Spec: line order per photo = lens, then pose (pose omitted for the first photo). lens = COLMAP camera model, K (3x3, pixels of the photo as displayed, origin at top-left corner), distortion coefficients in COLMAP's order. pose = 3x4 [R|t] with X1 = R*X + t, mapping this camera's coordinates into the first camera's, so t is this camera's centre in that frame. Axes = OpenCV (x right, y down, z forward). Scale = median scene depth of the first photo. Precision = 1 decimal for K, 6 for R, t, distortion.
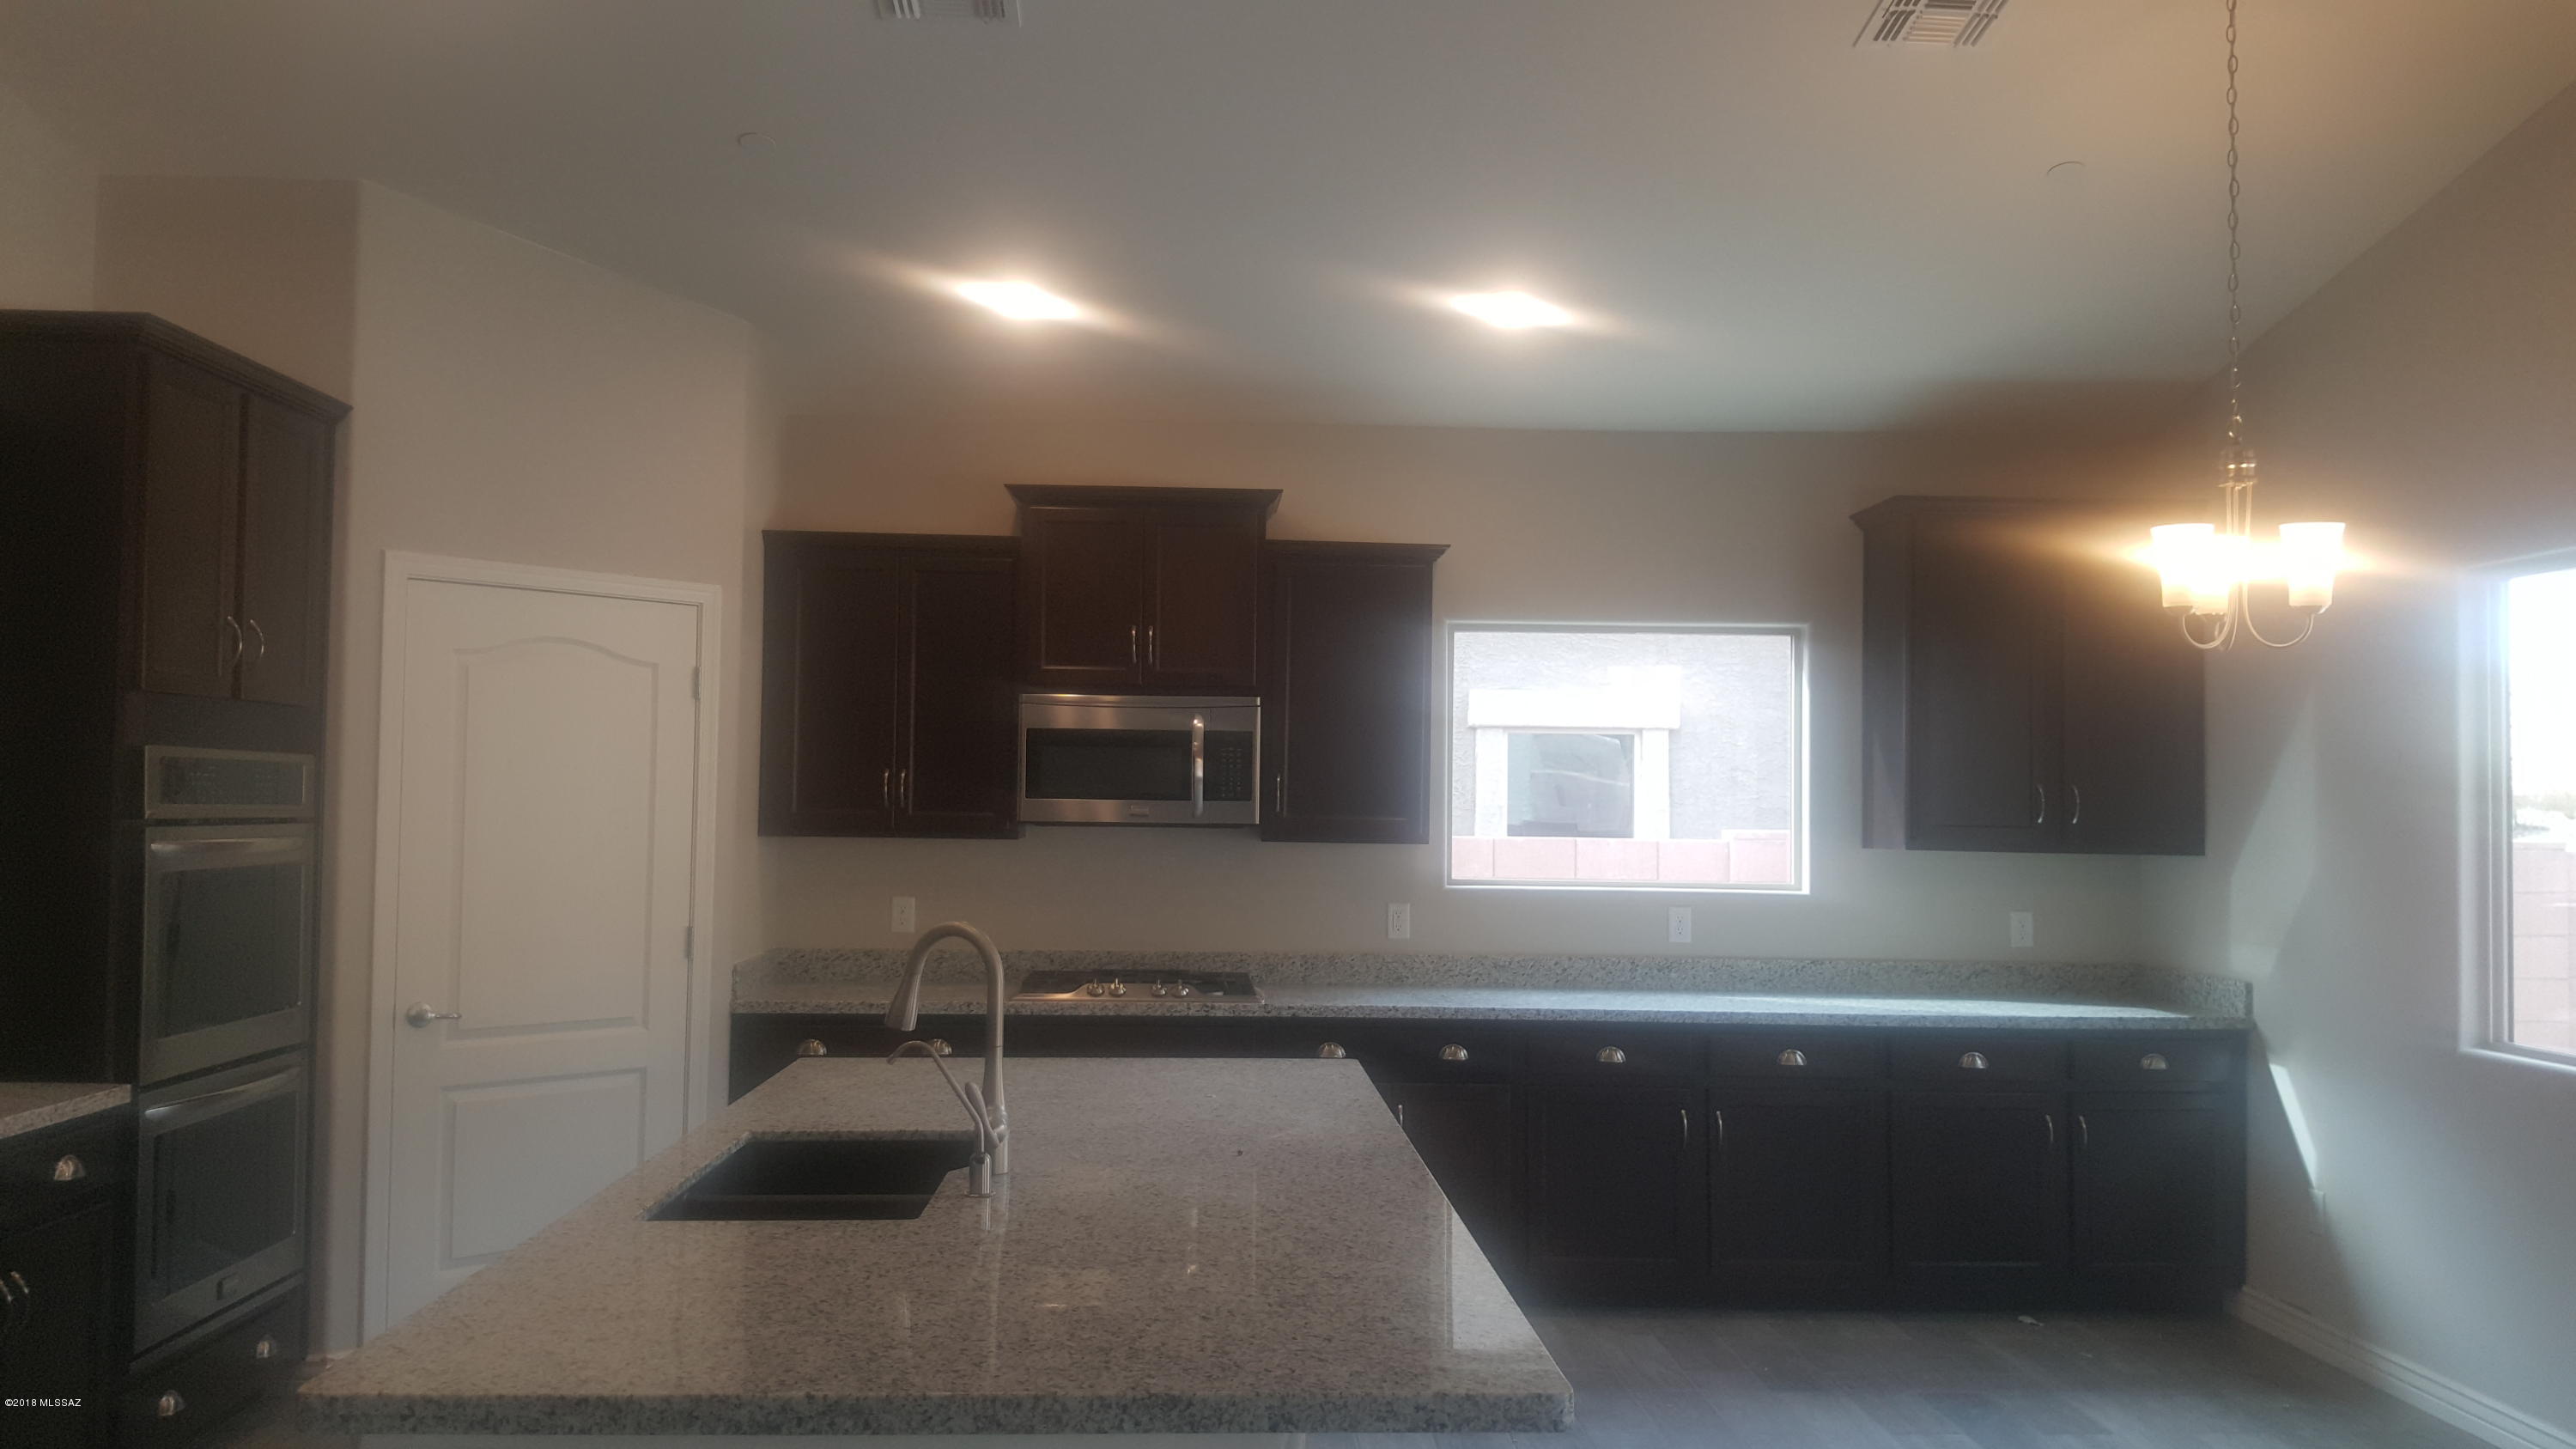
lens RADIAL K [[1913.1, 0, 1312.4], [0, 1913.1, 710.1], [0, 0, 1]] dist [0.060472, -0.095886]
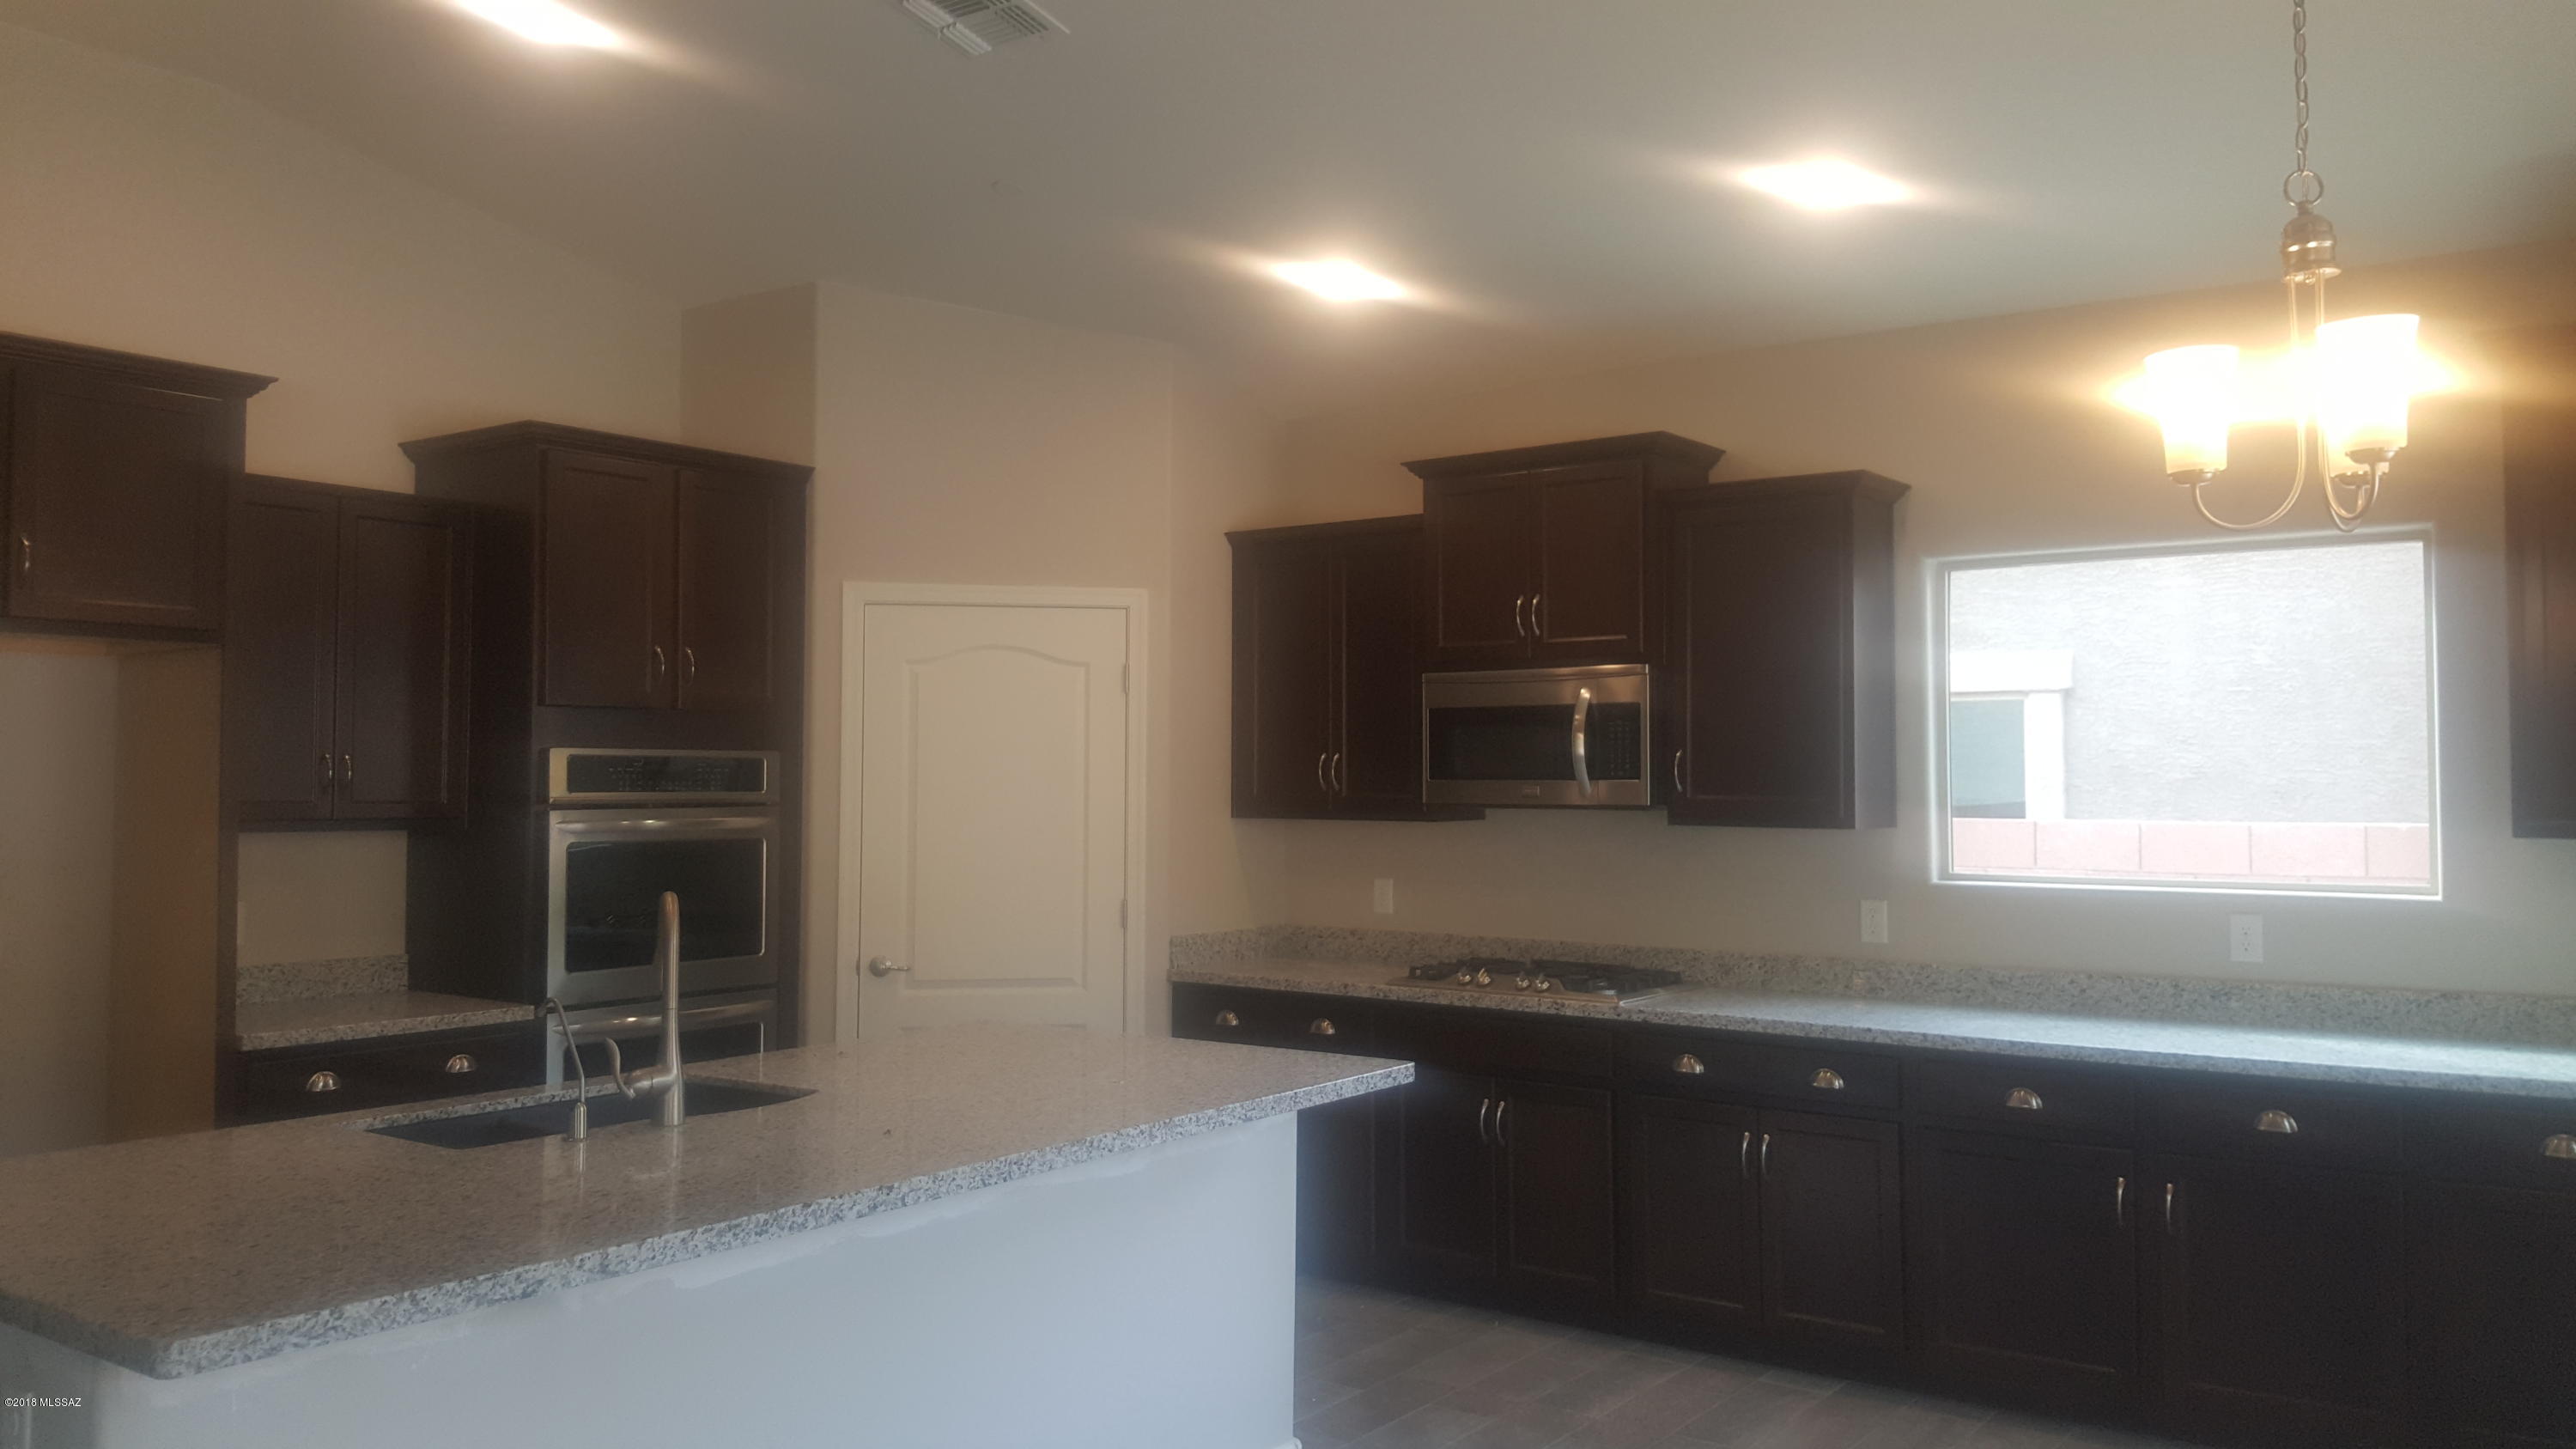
lens RADIAL K [[1913.1, 0, 1184.2], [0, 1913.1, 658.2], [0, 0, 1]] dist [0.060472, -0.095886]
pose [[0.773382, -0.052692, -0.631747, 0.378623], [0.040411, 0.998611, -0.033821, 0.012185], [0.632651, 0.000627, 0.774437, 0.164011]]
